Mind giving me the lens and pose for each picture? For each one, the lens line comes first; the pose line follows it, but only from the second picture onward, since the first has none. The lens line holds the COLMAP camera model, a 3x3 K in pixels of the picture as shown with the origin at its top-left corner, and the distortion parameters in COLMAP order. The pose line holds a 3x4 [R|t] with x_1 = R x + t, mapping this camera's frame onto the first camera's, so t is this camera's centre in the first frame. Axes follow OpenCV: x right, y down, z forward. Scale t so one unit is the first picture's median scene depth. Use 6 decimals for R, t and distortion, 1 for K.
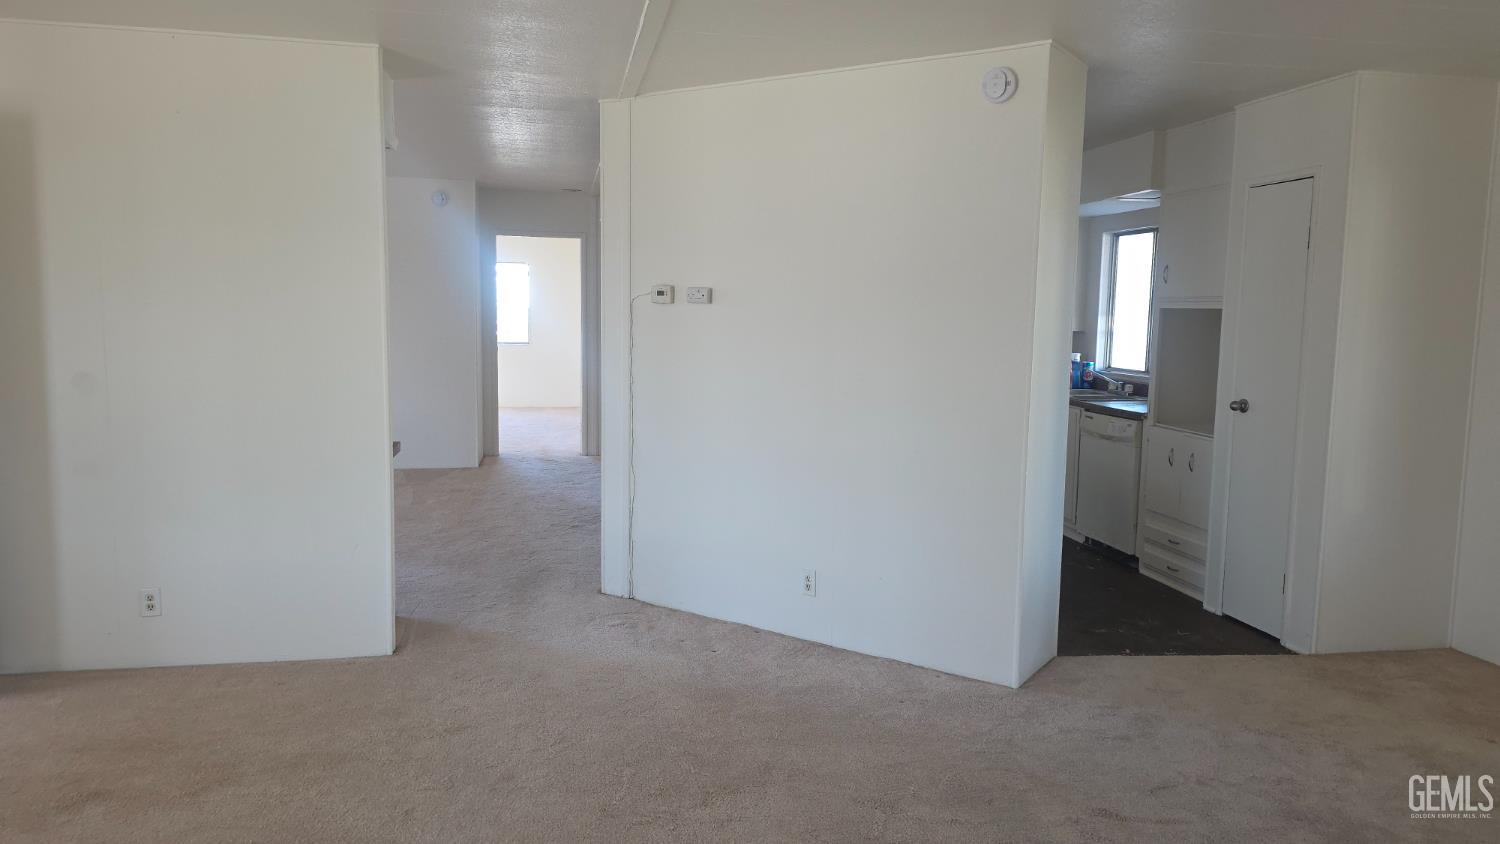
lens RADIAL K [[1000.7, 0, 745.5], [0, 1000.7, 414.4], [0, 0, 1]] dist [0.066924, -0.064739]
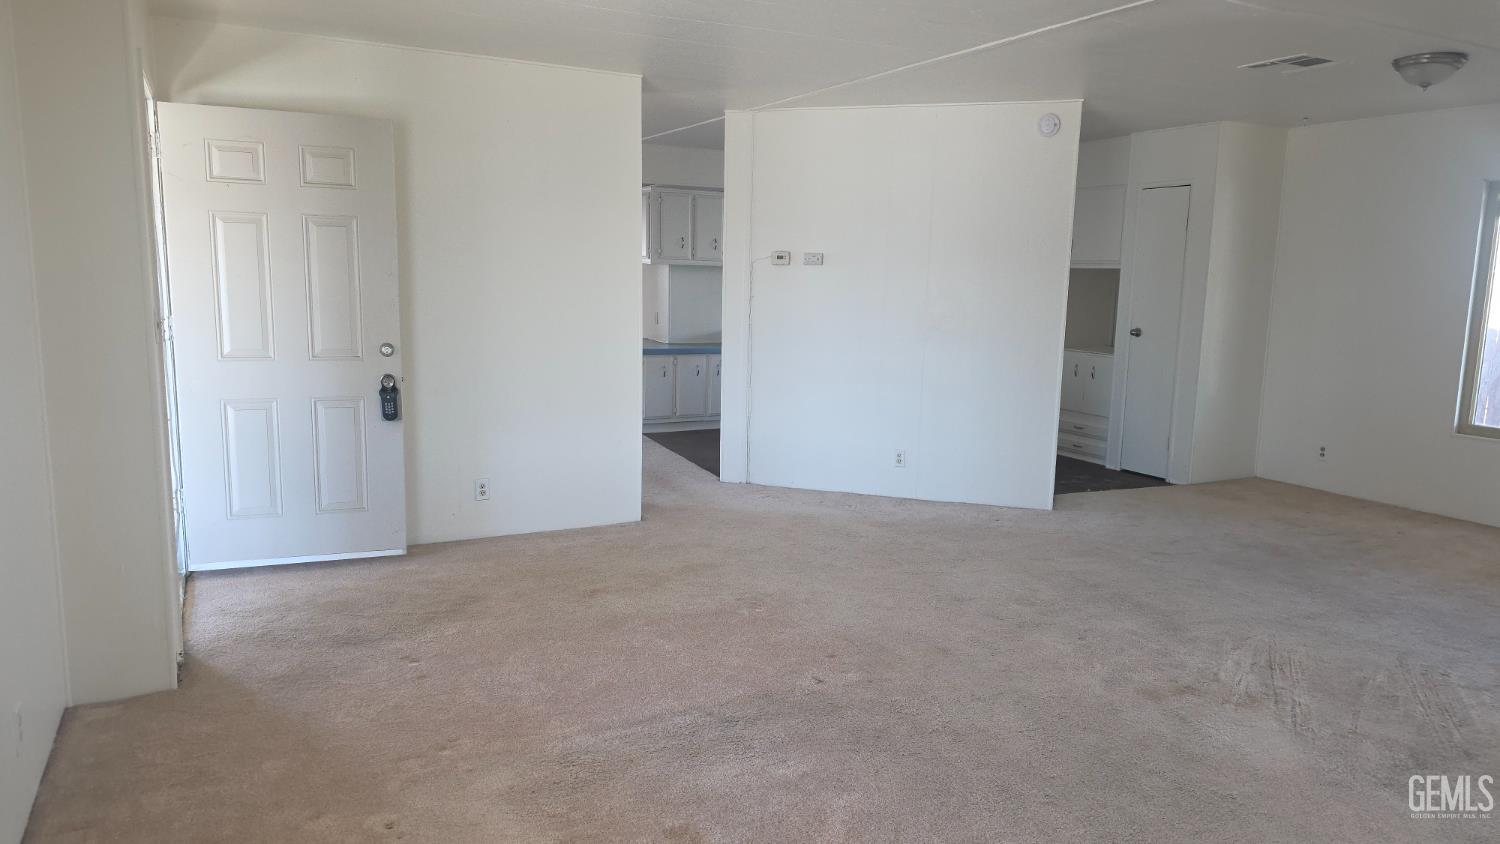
lens RADIAL K [[1000.7, 0, 746.8], [0, 1000.7, 432.6], [0, 0, 1]] dist [0.066924, -0.064739]
pose [[0.957446, -0.044169, 0.285211, -0.541782], [0.026877, 0.997571, 0.064261, 0.029438], [-0.287357, -0.053860, 0.956308, -0.317433]]
